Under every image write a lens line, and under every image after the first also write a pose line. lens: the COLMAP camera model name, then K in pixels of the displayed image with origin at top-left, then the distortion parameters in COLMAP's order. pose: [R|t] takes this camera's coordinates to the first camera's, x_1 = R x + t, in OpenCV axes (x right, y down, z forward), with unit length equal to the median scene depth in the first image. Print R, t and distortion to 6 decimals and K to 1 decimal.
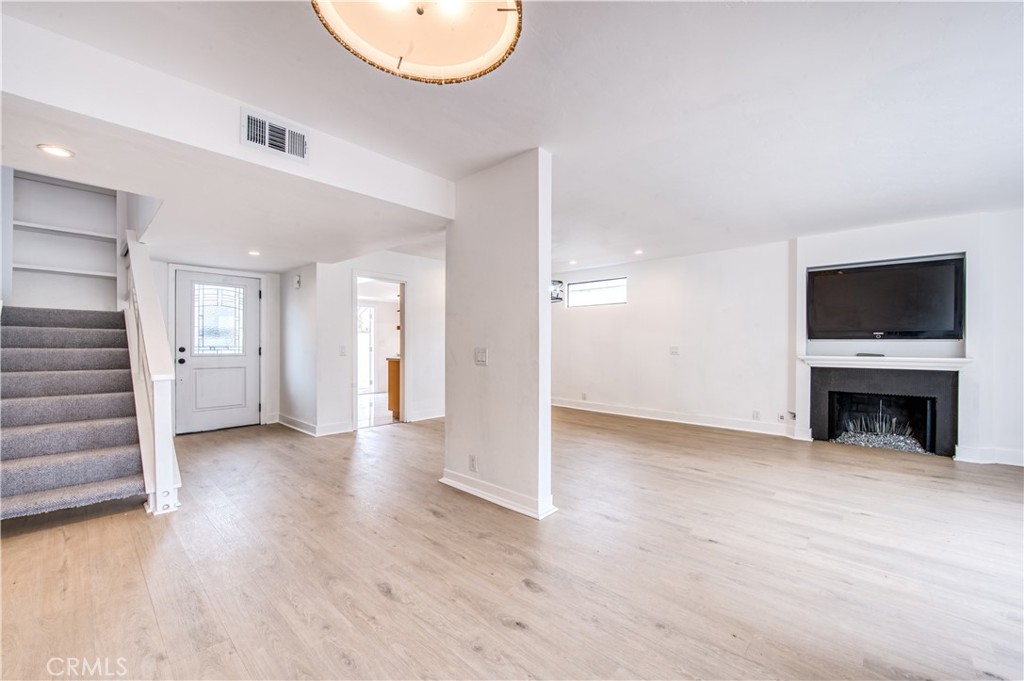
lens RADIAL K [[417.5, 0, 513.7], [0, 417.5, 343.9], [0, 0, 1]] dist [-0.019842, -0.000461]
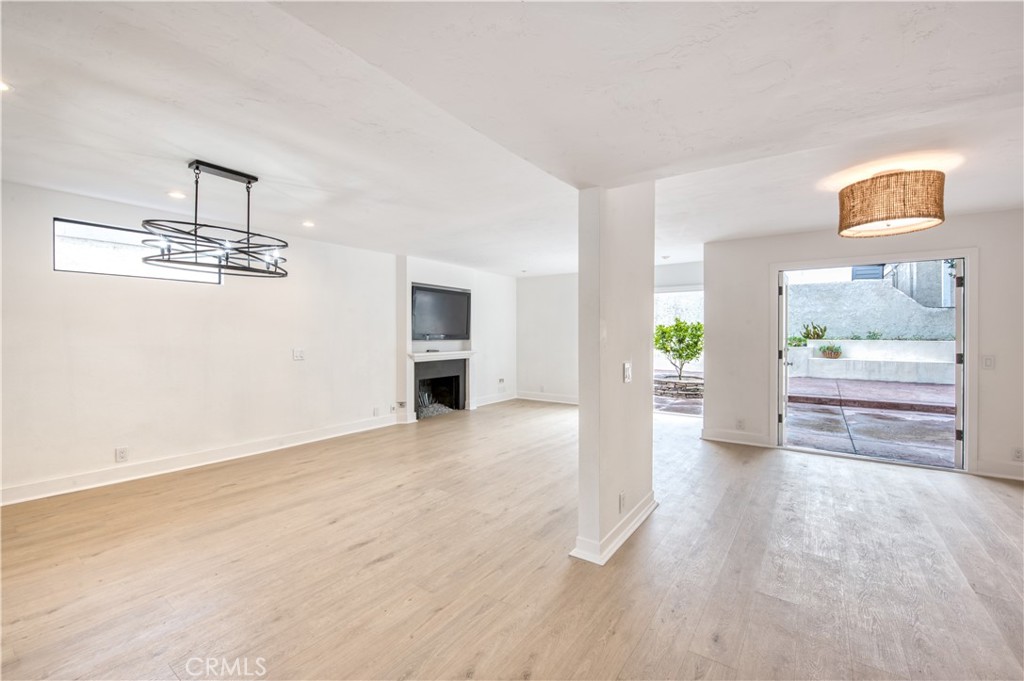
lens RADIAL K [[429.7, 0, 510.0], [0, 429.7, 337.6], [0, 0, 1]] dist [0.001350, -0.000198]
pose [[-0.136803, -0.009397, 0.990554, -0.623033], [-0.001792, 0.999956, 0.009239, -0.032640], [-0.990597, -0.000511, -0.136813, 0.917664]]
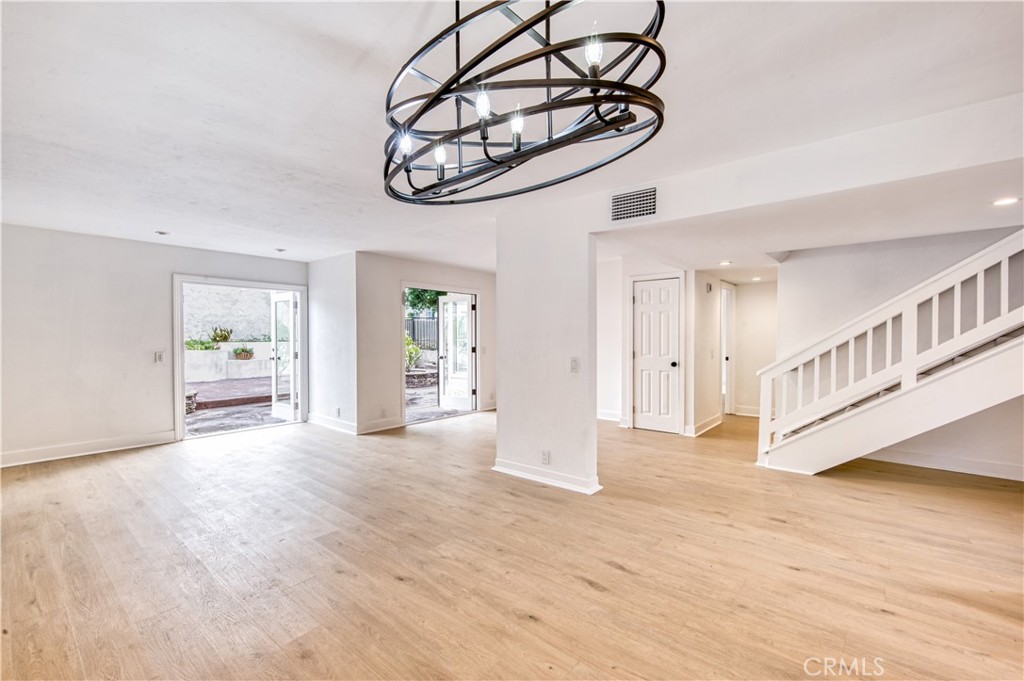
lens RADIAL K [[429.7, 0, 518.8], [0, 429.7, 343.2], [0, 0, 1]] dist [0.001350, -0.000198]
pose [[-0.997649, 0.004230, -0.068398, 0.065582], [0.003188, 0.999877, 0.015332, -0.028990], [0.068455, 0.015078, -0.997540, 1.492165]]
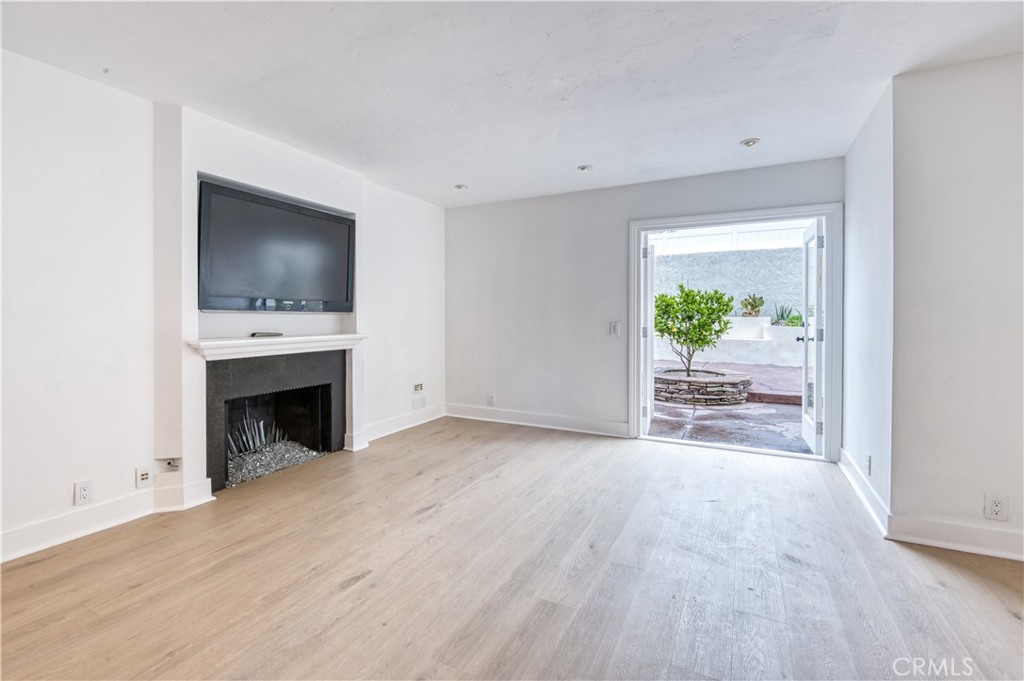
lens RADIAL K [[461.7, 0, 492.2], [0, 461.7, 323.7], [0, 0, 1]] dist [-0.010091, -0.000398]
pose [[-0.254014, -0.016450, 0.967061, 0.055298], [-0.002485, 0.999863, 0.016356, -0.003927], [-0.967197, 0.001751, -0.254020, 0.817692]]
